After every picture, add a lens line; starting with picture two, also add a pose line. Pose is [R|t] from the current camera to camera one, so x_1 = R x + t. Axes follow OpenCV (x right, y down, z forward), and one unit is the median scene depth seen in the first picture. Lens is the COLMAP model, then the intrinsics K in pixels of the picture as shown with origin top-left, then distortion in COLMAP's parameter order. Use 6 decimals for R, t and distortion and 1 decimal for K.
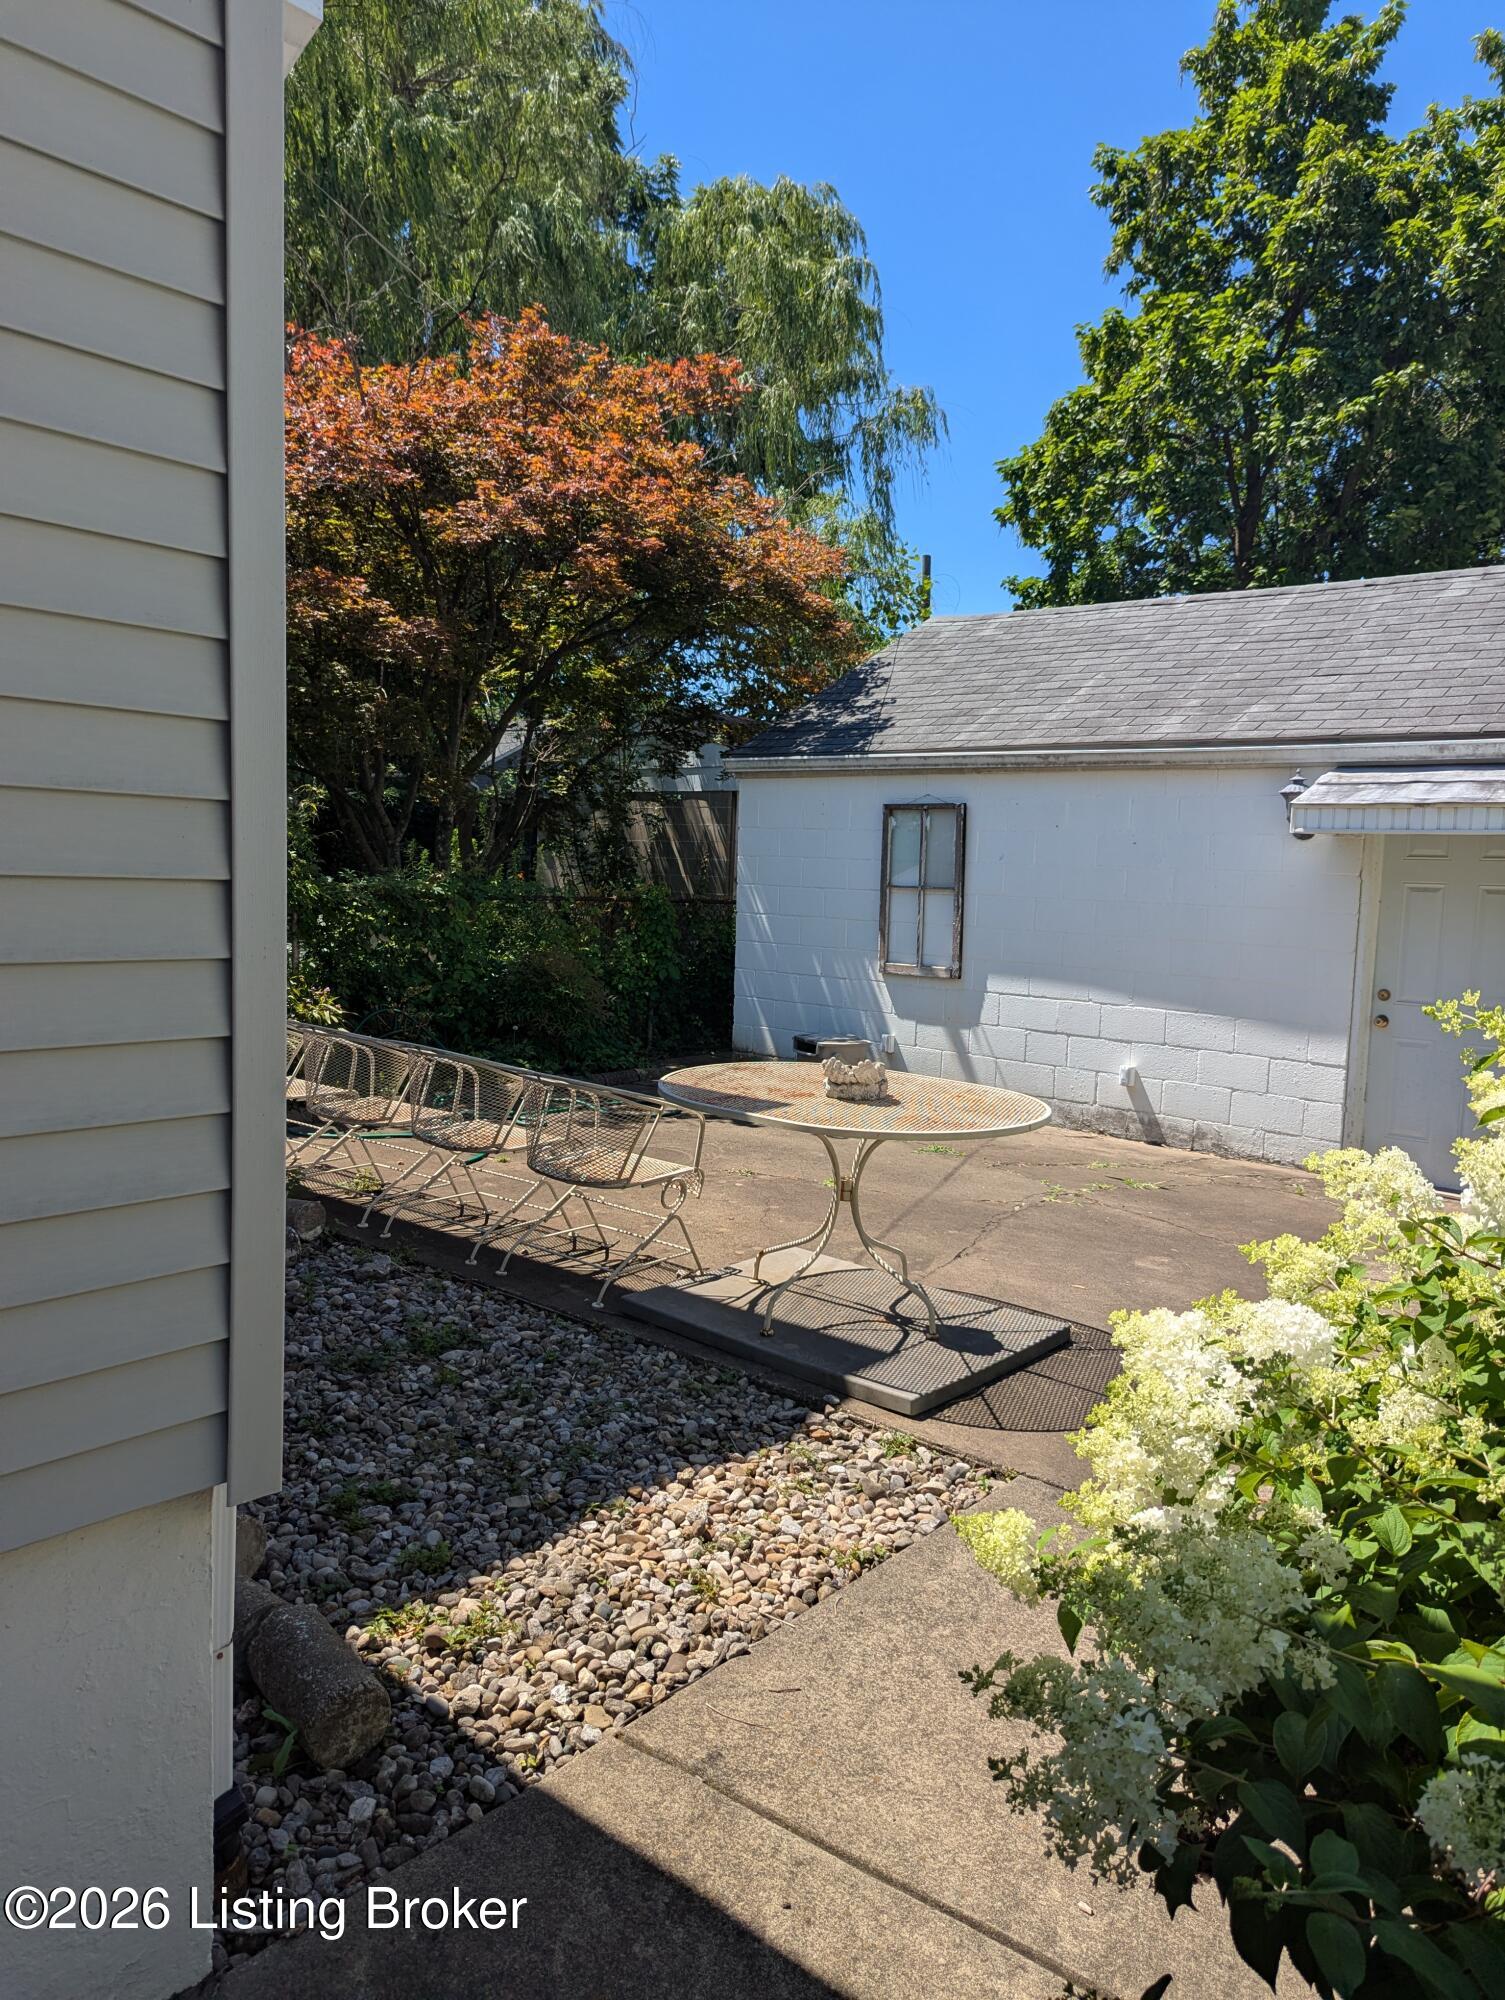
lens RADIAL K [[1427.9, 0, 763.6], [0, 1427.9, 1007.3], [0, 0, 1]] dist [0.051137, -0.054250]
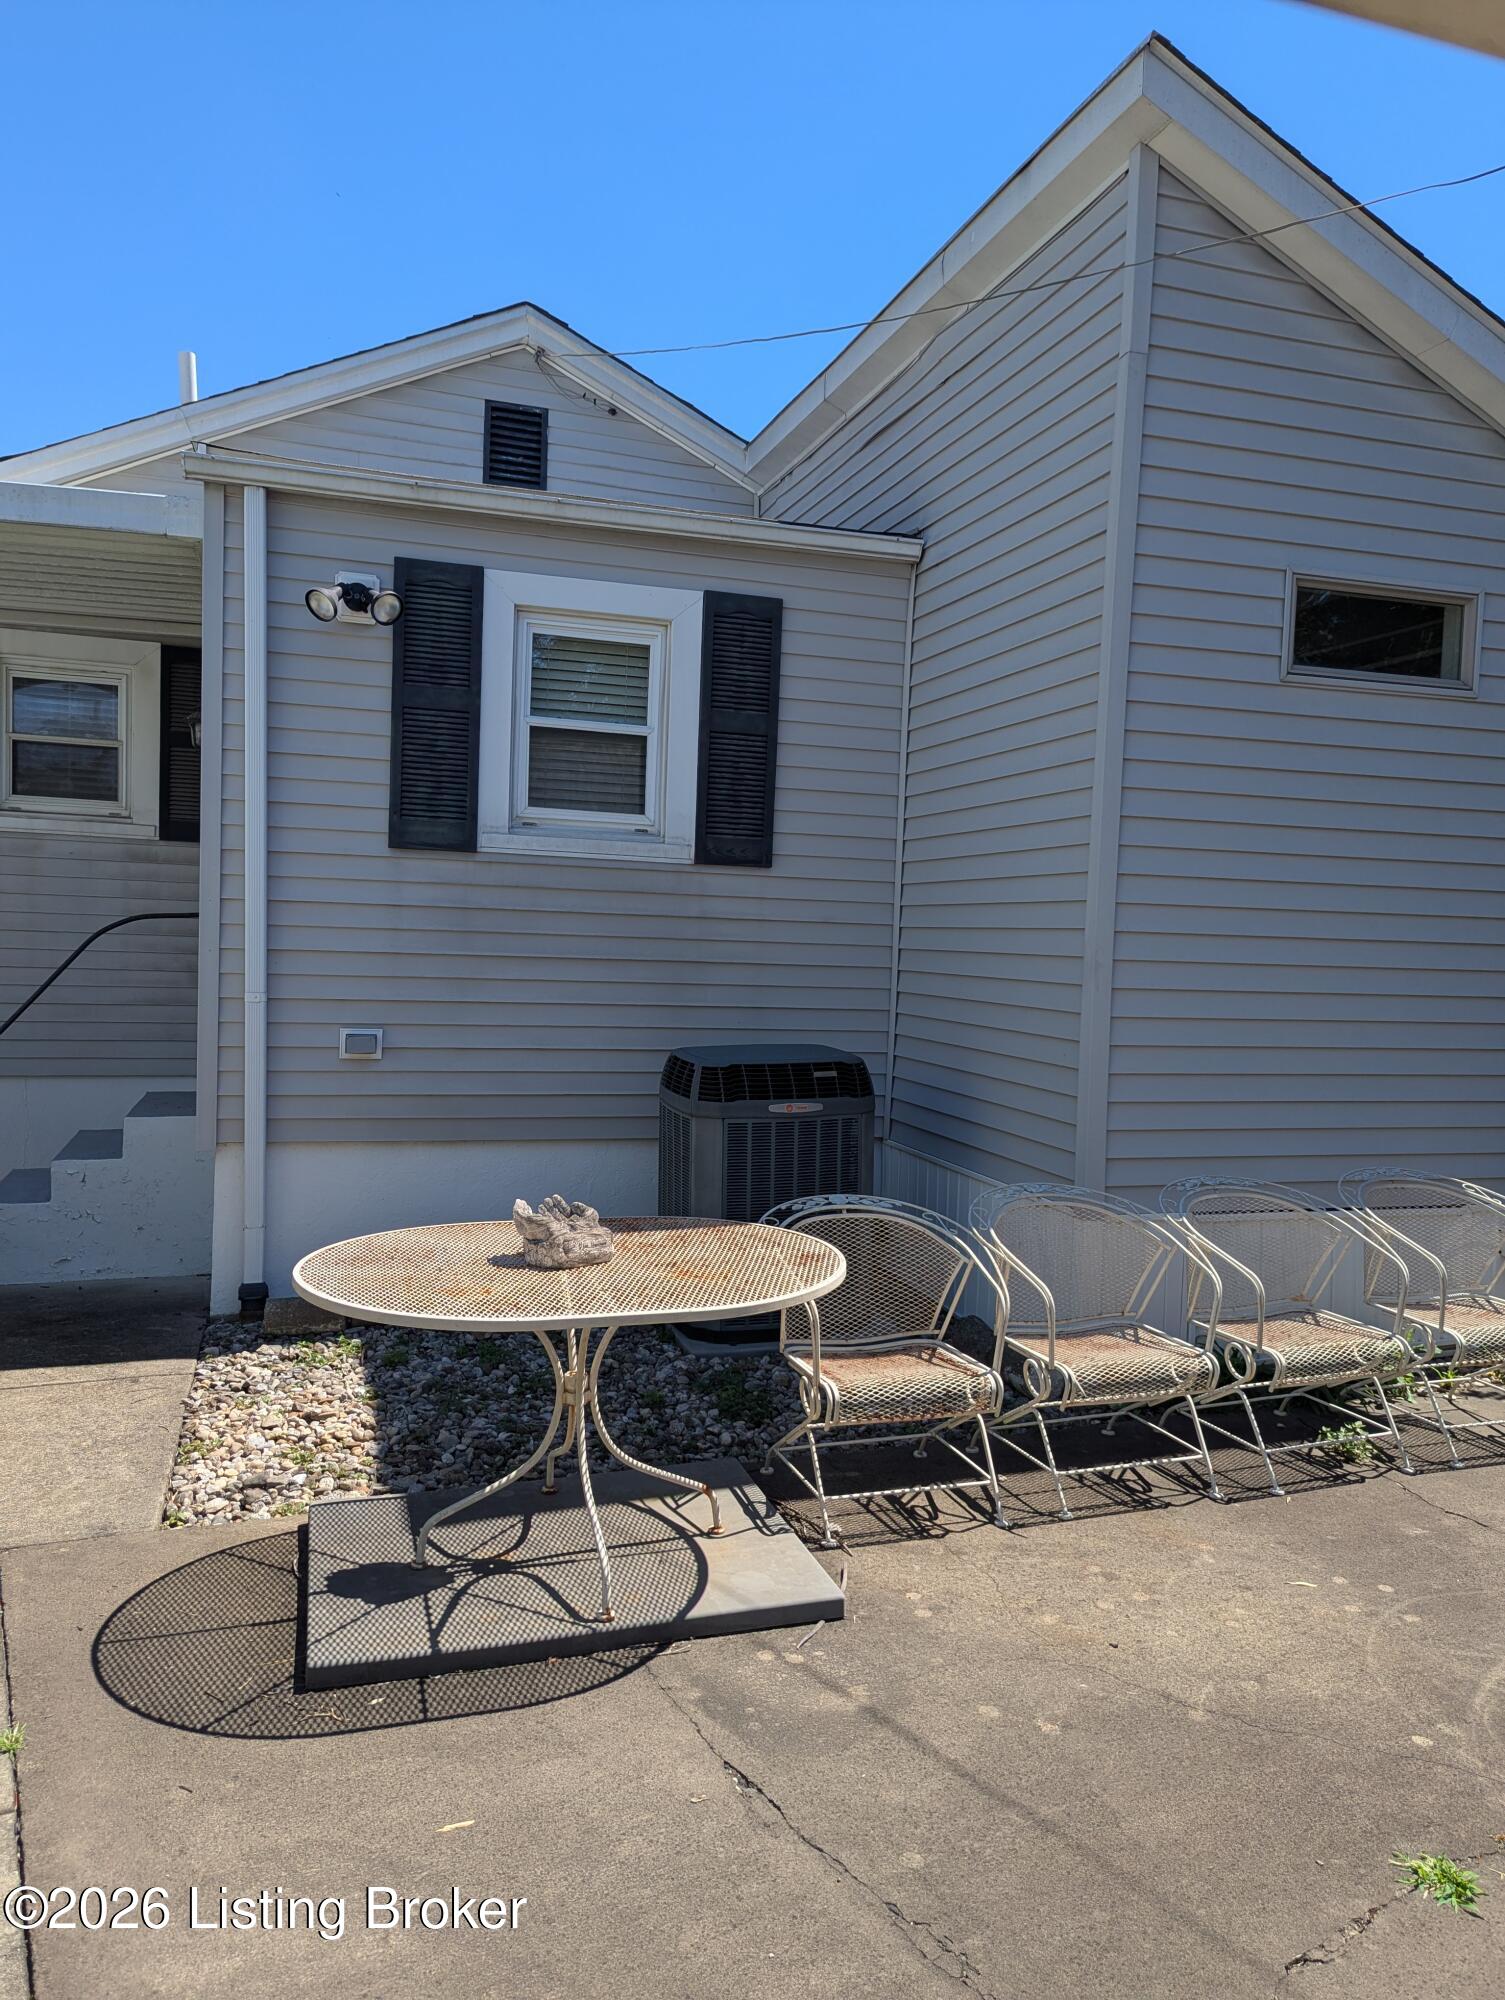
lens RADIAL K [[1427.9, 0, 763.6], [0, 1427.9, 1007.3], [0, 0, 1]] dist [0.051137, -0.054250]
pose [[-0.531541, -0.008502, -0.846990, 0.634931], [-0.137332, 0.987584, 0.076271, -0.138574], [0.835825, 0.156860, -0.526109, 1.426075]]
